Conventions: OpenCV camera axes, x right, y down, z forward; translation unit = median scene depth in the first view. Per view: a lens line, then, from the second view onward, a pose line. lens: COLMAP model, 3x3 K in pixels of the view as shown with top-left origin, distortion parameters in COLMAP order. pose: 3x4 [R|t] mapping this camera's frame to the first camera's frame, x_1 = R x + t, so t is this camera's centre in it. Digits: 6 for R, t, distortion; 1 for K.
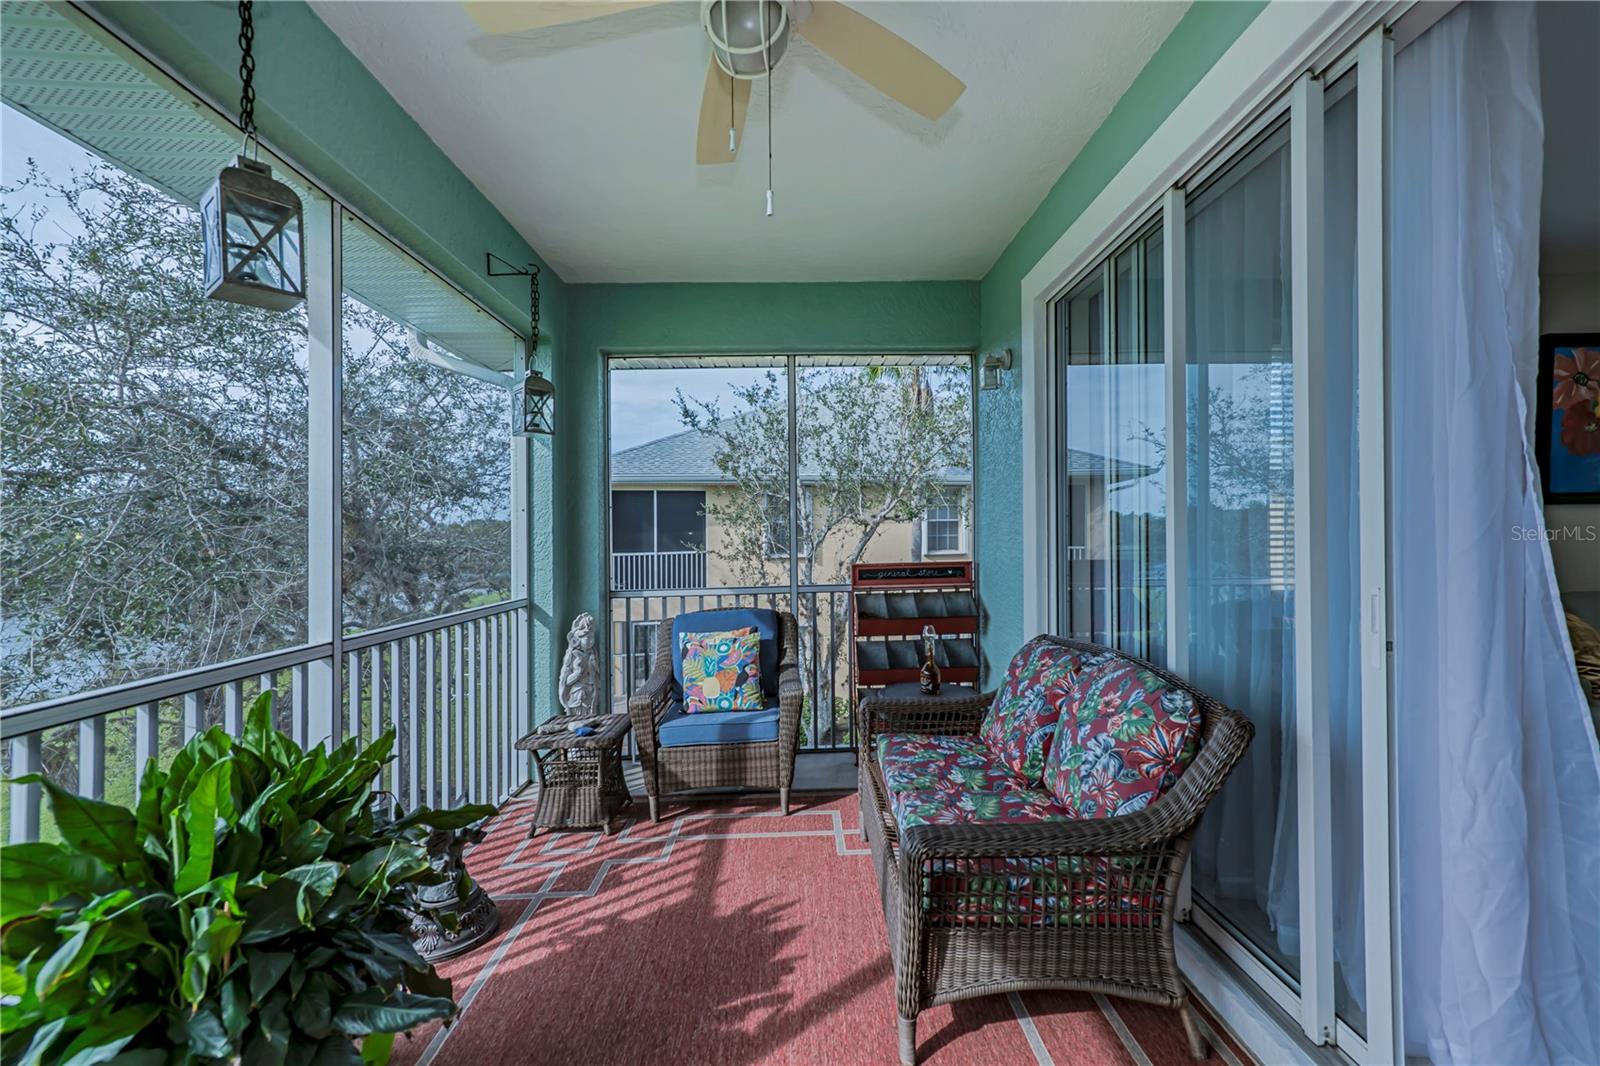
lens RADIAL K [[645.3, 0, 772.0], [0, 645.3, 535.0], [0, 0, 1]] dist [-0.000041, 0.000023]
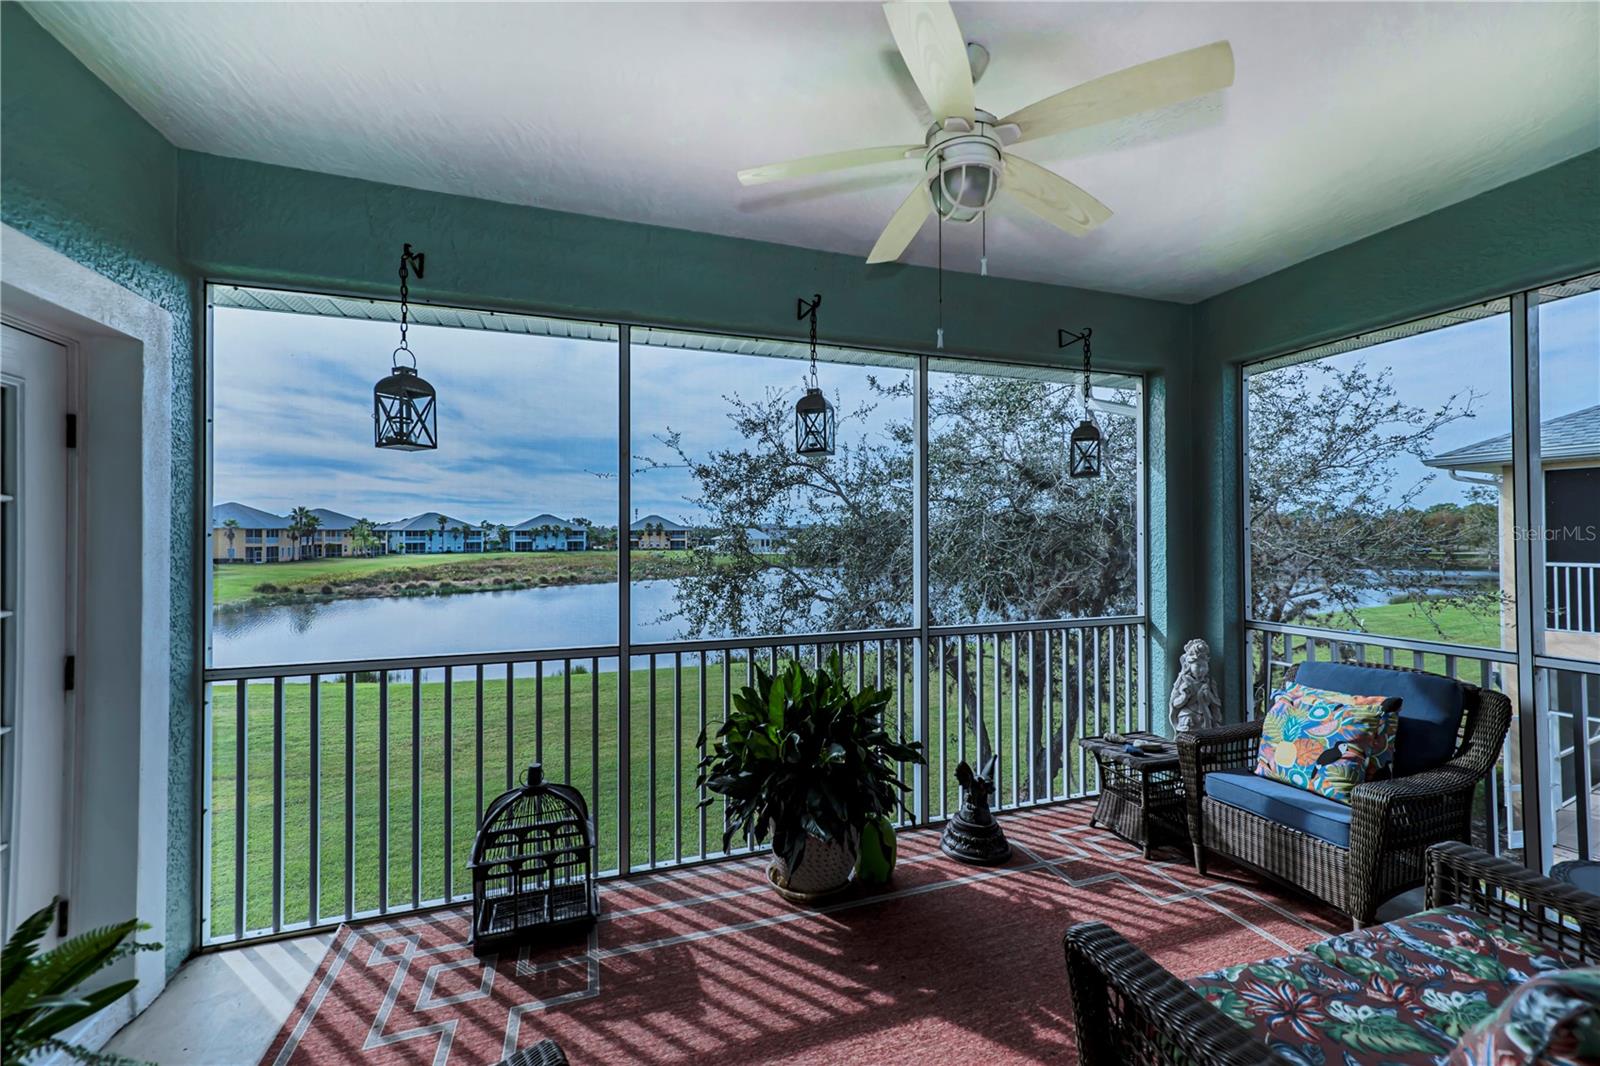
lens RADIAL K [[648.1, 0, 825.6], [0, 648.1, 517.6], [0, 0, 1]] dist [0.000067, 0.000216]
pose [[0.313252, -0.006324, -0.949649, 0.561356], [0.007789, 0.999961, -0.004089, -0.077020], [0.949638, -0.006115, 0.313289, 0.187660]]
